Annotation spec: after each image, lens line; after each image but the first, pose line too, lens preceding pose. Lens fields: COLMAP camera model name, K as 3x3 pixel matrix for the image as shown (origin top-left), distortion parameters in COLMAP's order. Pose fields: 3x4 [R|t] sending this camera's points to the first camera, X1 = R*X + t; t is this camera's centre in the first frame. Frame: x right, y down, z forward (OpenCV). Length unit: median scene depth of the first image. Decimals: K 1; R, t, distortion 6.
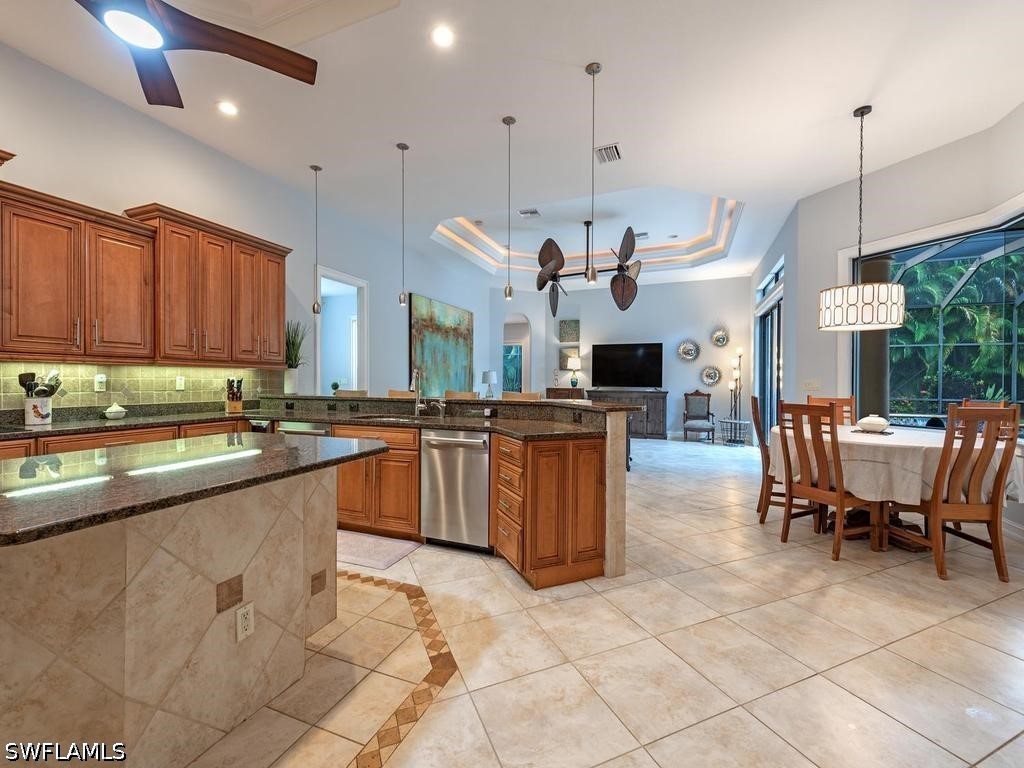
lens RADIAL K [[424.1, 0, 511.0], [0, 424.1, 384.5], [0, 0, 1]] dist [0.013092, -0.000444]
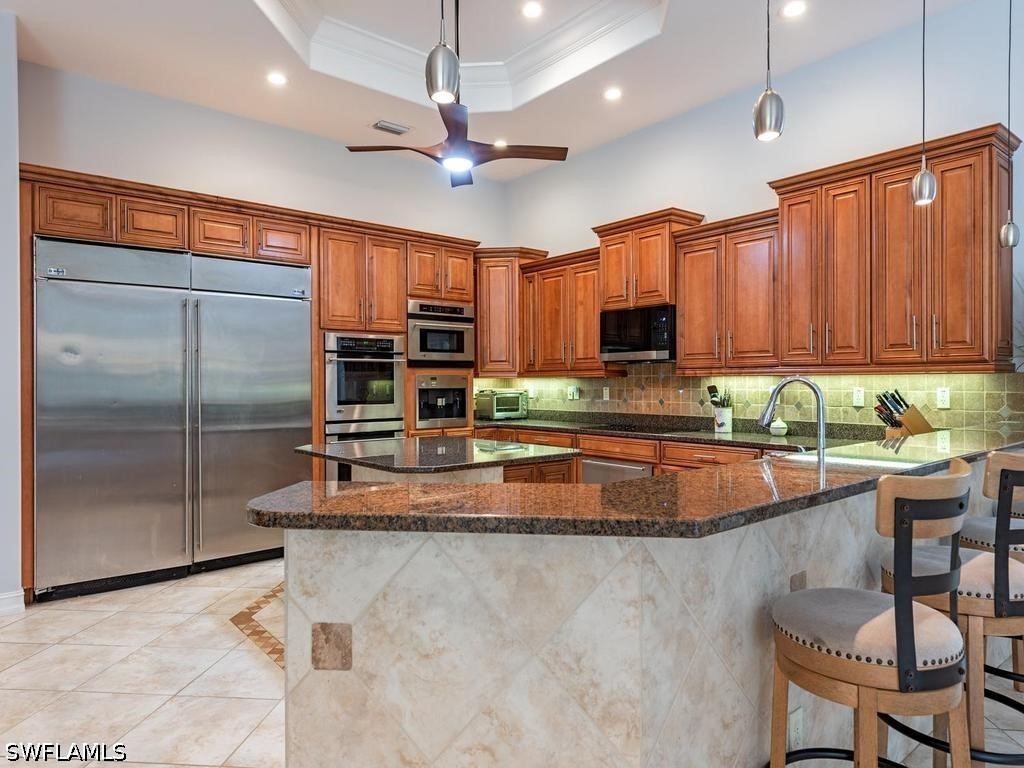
lens RADIAL K [[634.8, 0, 515.5], [0, 634.8, 392.0], [0, 0, 1]] dist [-0.017176, -0.001605]
pose [[-0.474664, 0.013955, -0.880056, 0.553932], [-0.002996, 0.999843, 0.017470, -0.035105], [0.880162, 0.010929, -0.474548, 1.262821]]
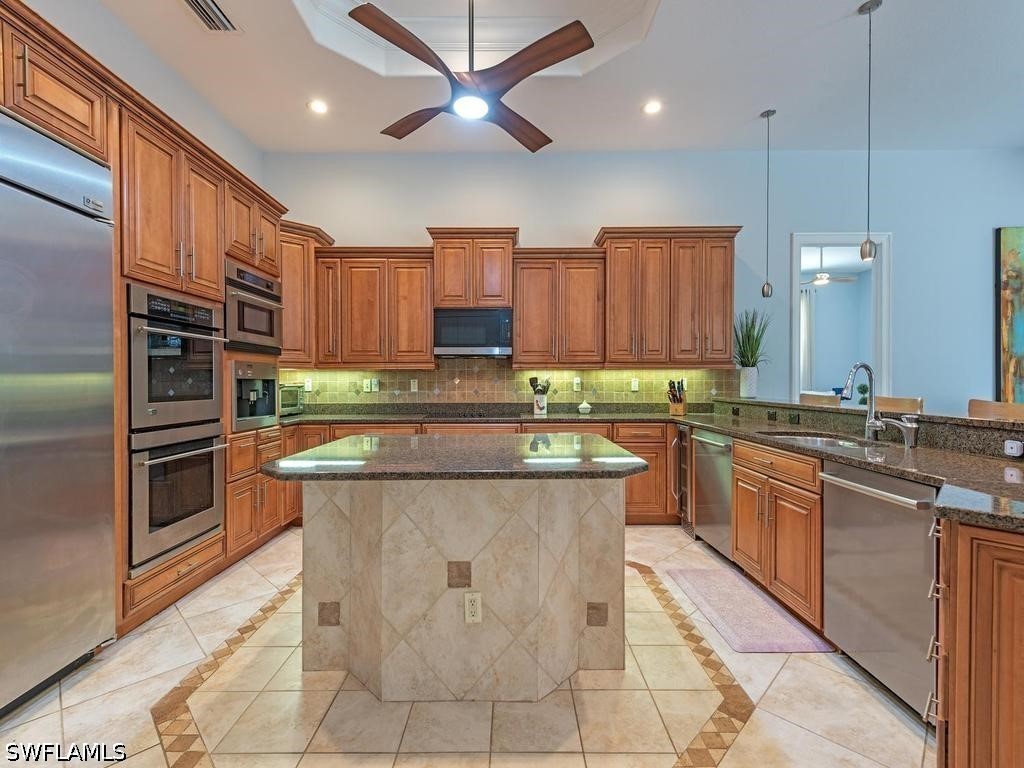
lens RADIAL K [[465.0, 0, 508.8], [0, 465.0, 384.0], [0, 0, 1]] dist [0.023870, -0.002887]
pose [[0.372510, 0.001025, -0.928027, 0.257524], [-0.004401, 0.999990, -0.000662, -0.002883], [0.928018, 0.004331, 0.372511, 0.332956]]
